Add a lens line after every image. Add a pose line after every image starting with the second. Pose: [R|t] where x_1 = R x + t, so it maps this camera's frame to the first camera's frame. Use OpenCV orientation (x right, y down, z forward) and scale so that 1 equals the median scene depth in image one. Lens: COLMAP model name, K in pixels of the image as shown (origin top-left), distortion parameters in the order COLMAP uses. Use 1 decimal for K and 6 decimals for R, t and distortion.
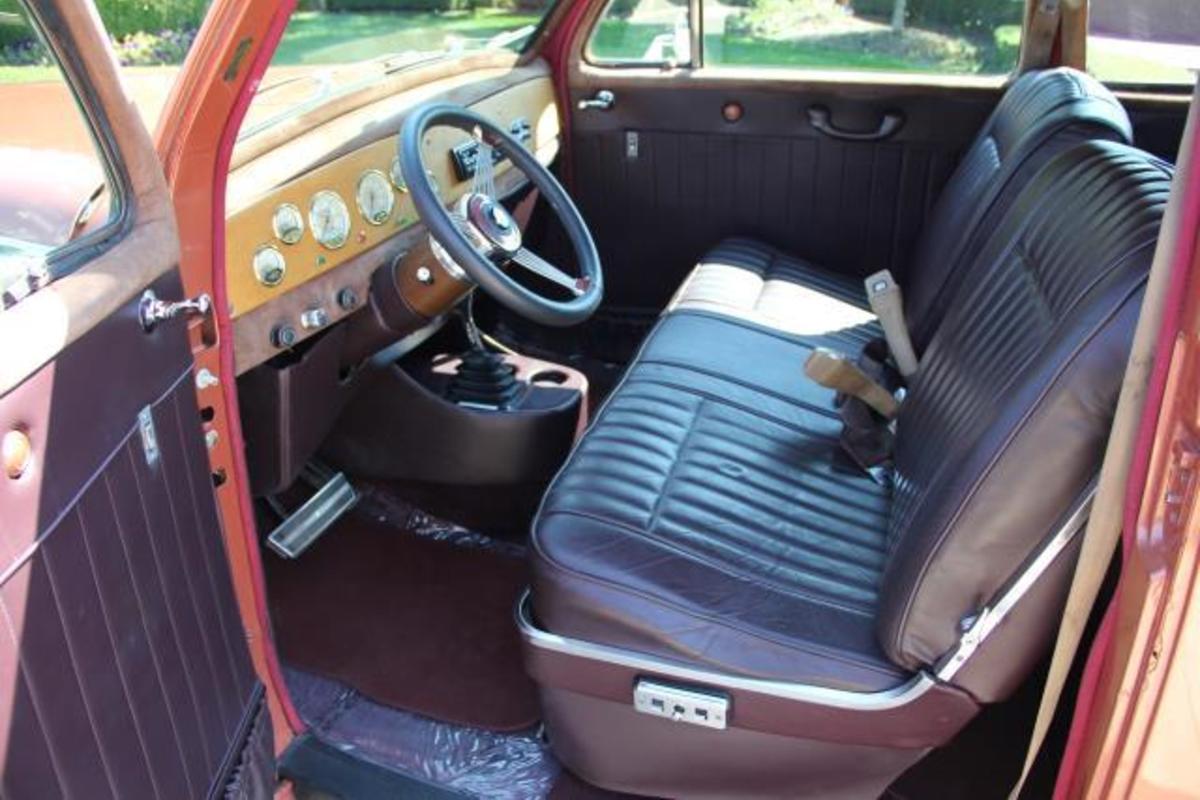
lens RADIAL K [[972.5, 0, 600.0], [0, 972.5, 400.0], [0, 0, 1]] dist [-0.171306, 0.136505]
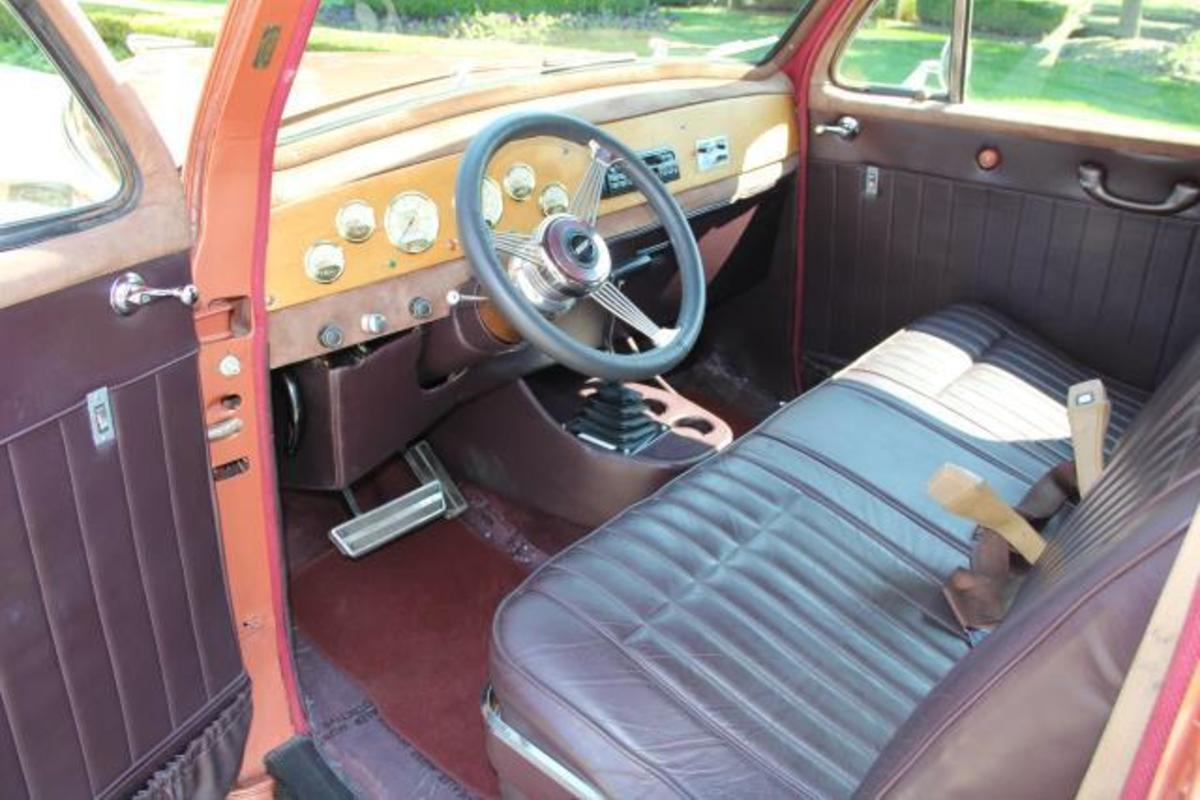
lens RADIAL K [[972.5, 0, 600.0], [0, 972.5, 400.0], [0, 0, 1]] dist [-0.171306, 0.136505]
pose [[0.918325, 0.194850, -0.344547, 0.179182], [-0.196014, 0.980085, 0.031822, -0.059865], [0.343886, 0.038313, 0.938230, 0.129468]]
